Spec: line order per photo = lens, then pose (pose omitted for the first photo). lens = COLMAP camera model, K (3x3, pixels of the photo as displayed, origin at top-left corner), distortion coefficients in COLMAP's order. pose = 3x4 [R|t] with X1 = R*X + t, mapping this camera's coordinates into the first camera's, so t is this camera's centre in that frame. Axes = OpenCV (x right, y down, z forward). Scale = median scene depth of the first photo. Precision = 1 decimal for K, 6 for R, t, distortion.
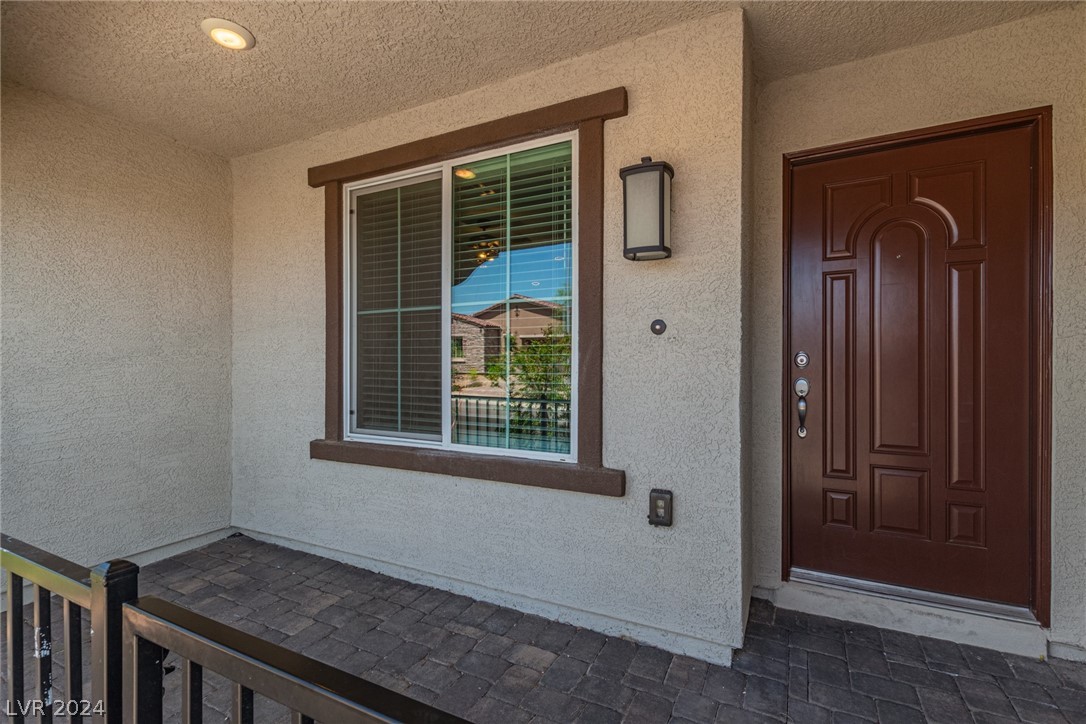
lens RADIAL K [[495.3, 0, 543.3], [0, 495.3, 364.4], [0, 0, 1]] dist [0.006410, -0.000806]
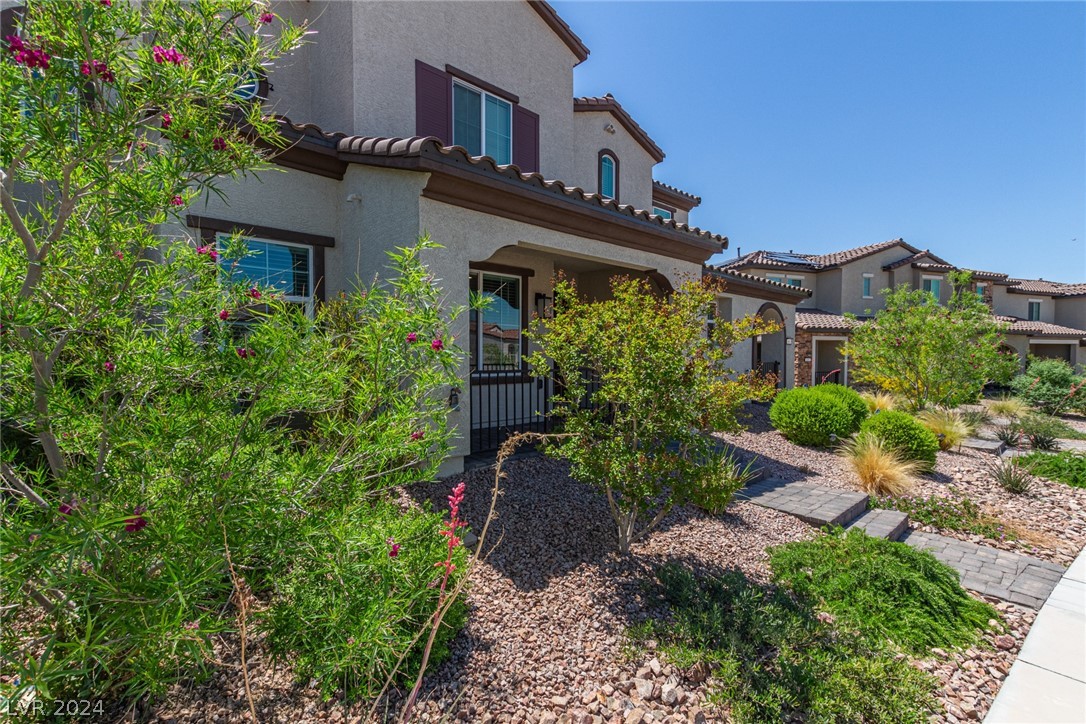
lens RADIAL K [[495.3, 0, 543.3], [0, 495.3, 364.4], [0, 0, 1]] dist [0.006410, -0.000806]
pose [[0.341185, -0.014357, 0.939886, -2.438450], [-0.001999, 0.999870, 0.015999, 0.057753], [-0.939994, -0.007338, 0.341112, -0.232371]]
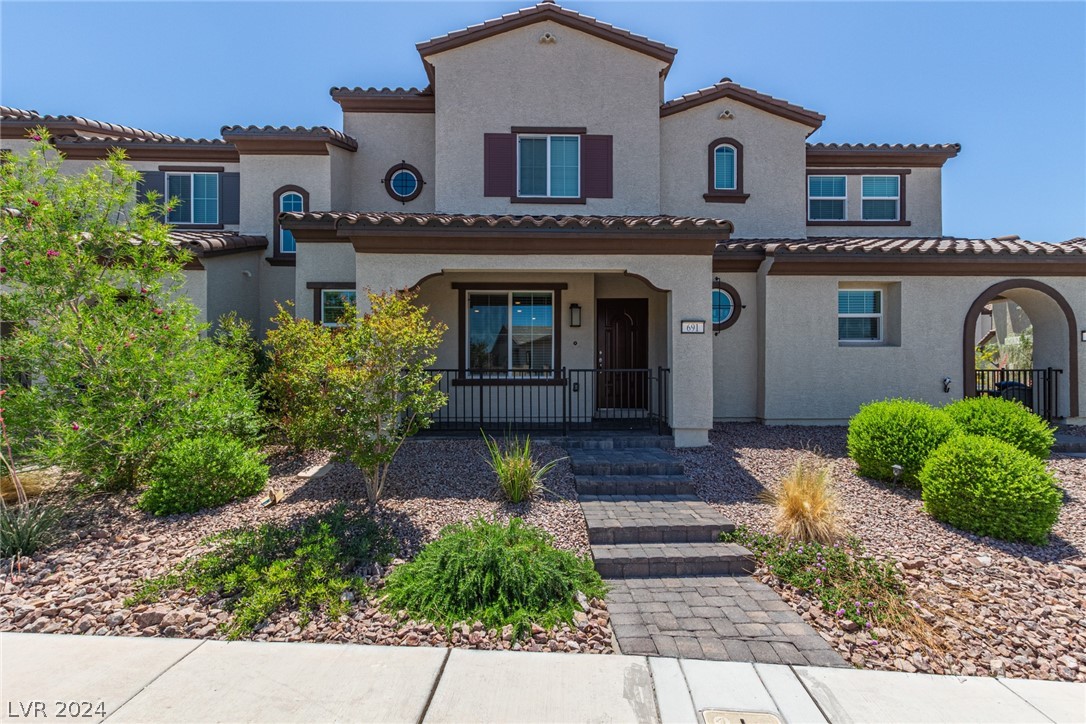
lens RADIAL K [[495.3, 0, 543.3], [0, 495.3, 364.4], [0, 0, 1]] dist [0.006410, -0.000806]
pose [[0.874617, 0.008536, 0.484739, -1.467205], [-0.000485, 0.999860, -0.016733, 0.125427], [-0.484814, 0.014400, 0.874499, -1.812678]]
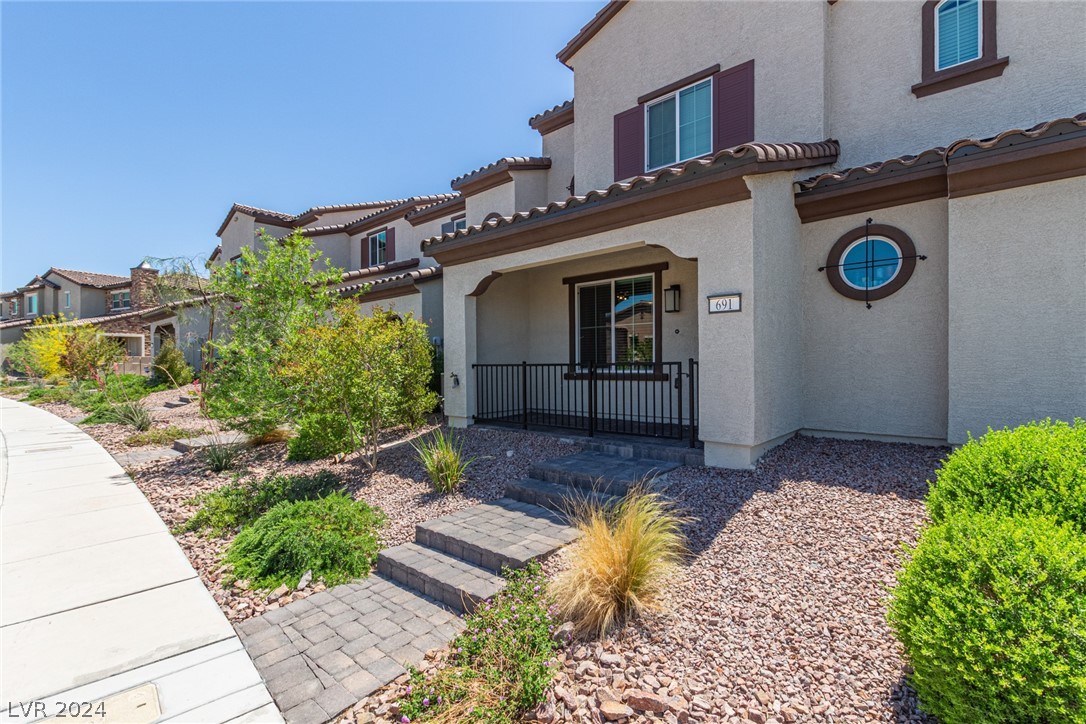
lens RADIAL K [[493.8, 0, 543.0], [0, 493.8, 362.0], [0, 0, 1]] dist [0.007651, 0.000246]
pose [[0.968359, -0.007803, -0.249441, 0.134812], [0.006019, 0.999951, -0.007916, 0.119132], [0.249490, 0.006164, 0.968358, -1.908793]]
